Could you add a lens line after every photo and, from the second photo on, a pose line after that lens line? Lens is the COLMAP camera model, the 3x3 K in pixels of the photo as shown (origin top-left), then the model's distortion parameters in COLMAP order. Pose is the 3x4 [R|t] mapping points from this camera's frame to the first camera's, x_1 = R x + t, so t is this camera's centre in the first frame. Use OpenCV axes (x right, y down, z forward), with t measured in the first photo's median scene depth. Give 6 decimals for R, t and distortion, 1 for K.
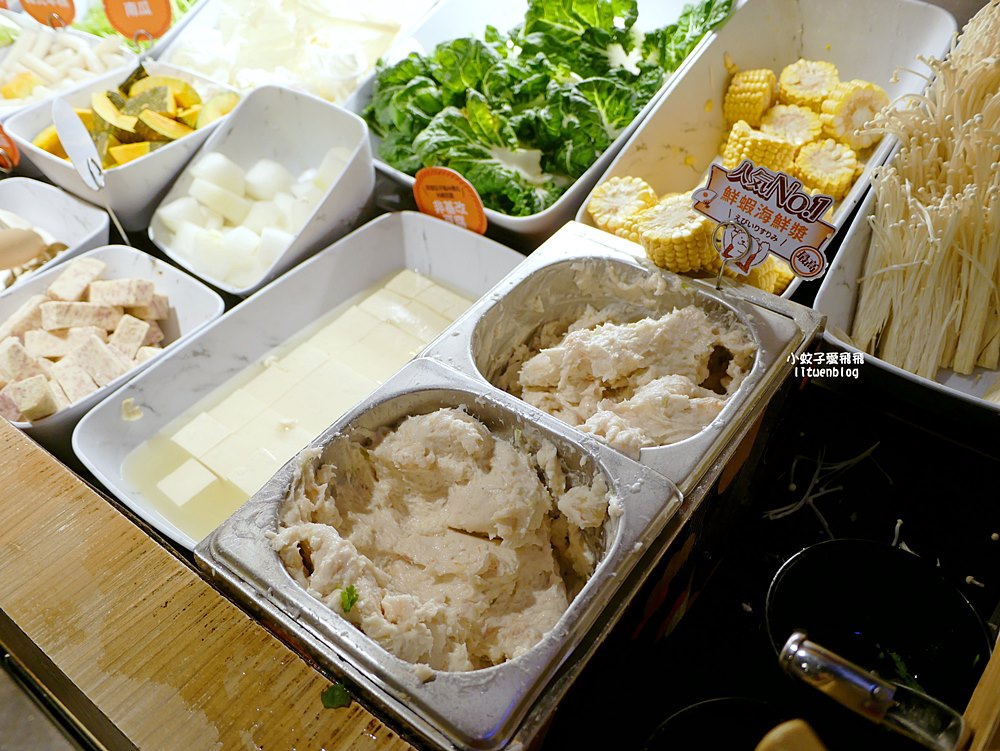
lens RADIAL K [[833.1, 0, 500.2], [0, 833.1, 368.9], [0, 0, 1]] dist [-0.044316, 0.009999]
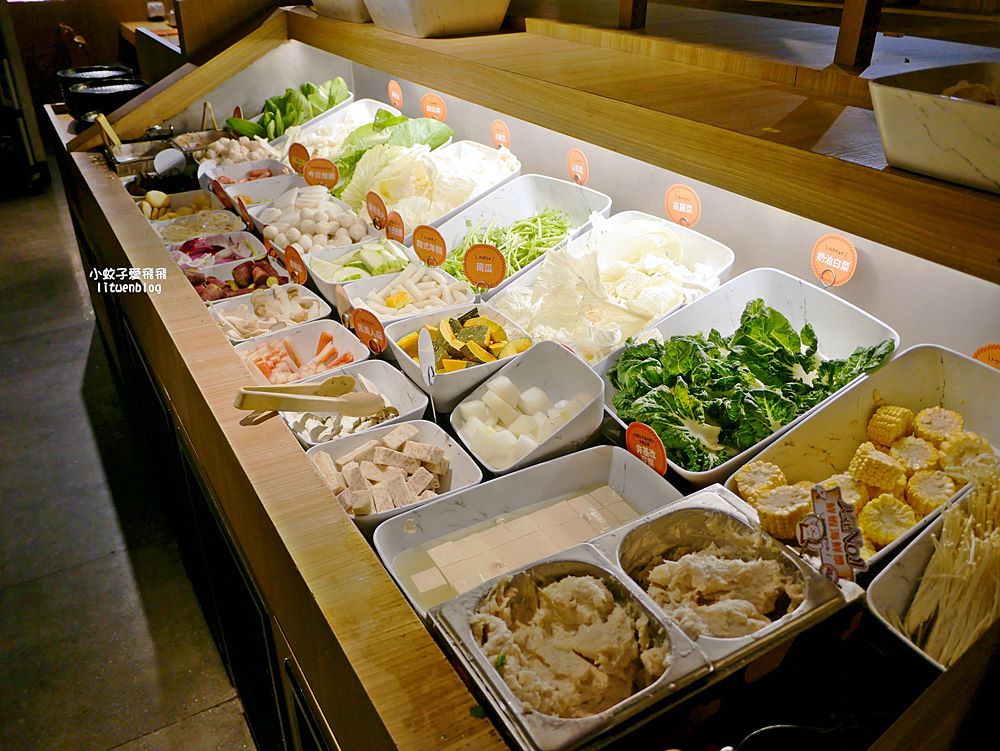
lens RADIAL K [[833.1, 0, 497.0], [0, 833.1, 370.0], [0, 0, 1]] dist [-0.044316, 0.009999]
pose [[0.922154, 0.213139, -0.322807, 0.143097], [-0.282942, 0.940699, -0.187162, 0.016497], [0.263773, 0.263928, 0.927775, -0.463779]]
